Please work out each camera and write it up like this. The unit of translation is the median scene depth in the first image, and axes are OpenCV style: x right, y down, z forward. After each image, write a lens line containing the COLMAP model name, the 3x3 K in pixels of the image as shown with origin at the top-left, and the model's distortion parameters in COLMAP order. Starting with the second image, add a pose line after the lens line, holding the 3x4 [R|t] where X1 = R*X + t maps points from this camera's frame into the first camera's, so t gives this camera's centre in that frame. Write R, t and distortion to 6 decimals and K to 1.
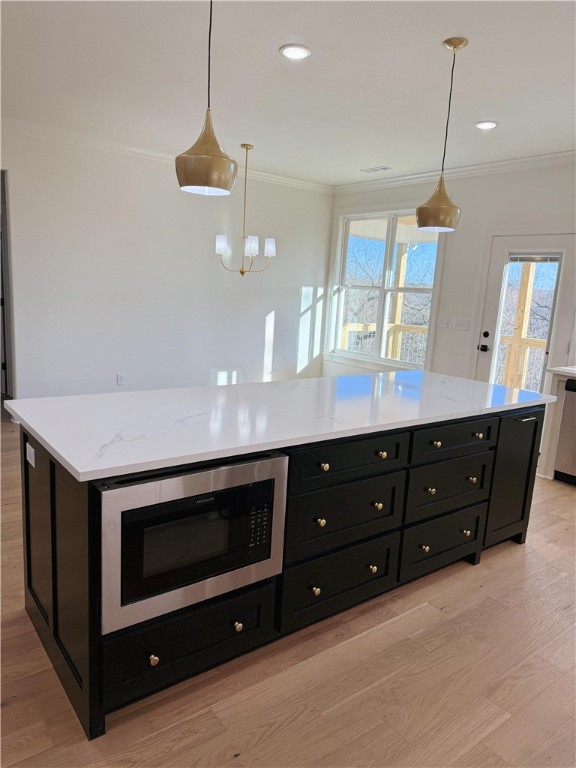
lens RADIAL K [[542.3, 0, 279.9], [0, 542.3, 386.8], [0, 0, 1]] dist [0.028426, -0.021016]
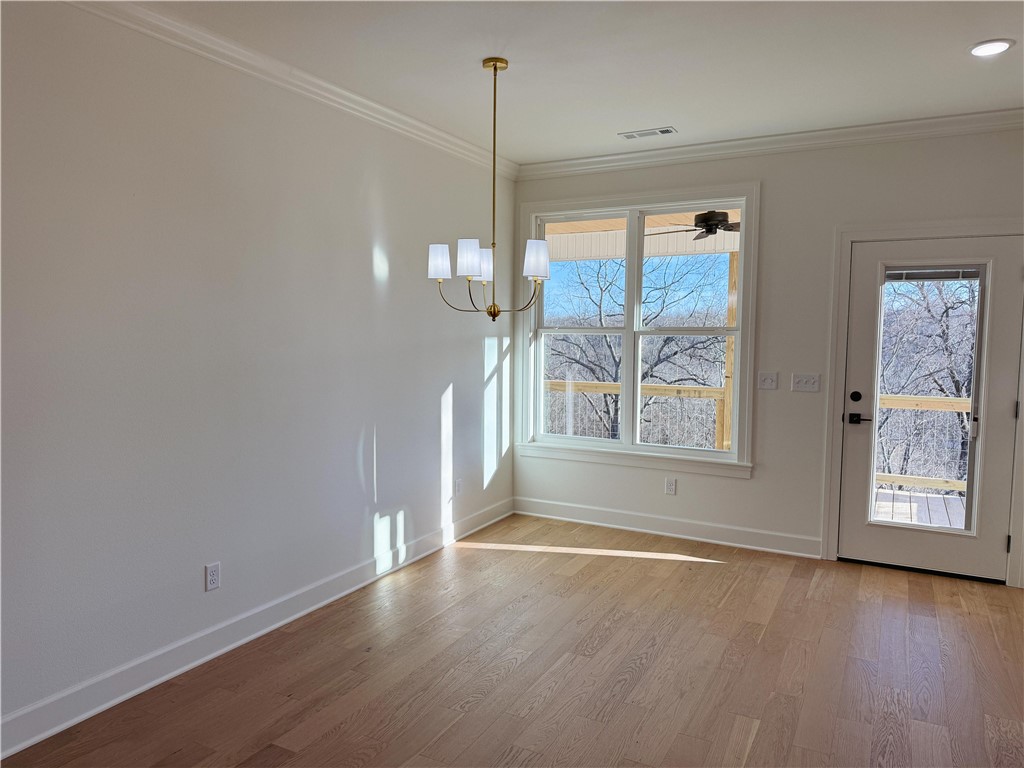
lens RADIAL K [[723.1, 0, 518.2], [0, 723.1, 378.9], [0, 0, 1]] dist [0.028426, -0.021016]
pose [[0.908040, -0.076530, 0.411834, -0.266212], [0.119568, 0.989619, -0.079735, -0.081507], [-0.401457, 0.121645, 0.907764, 0.339639]]
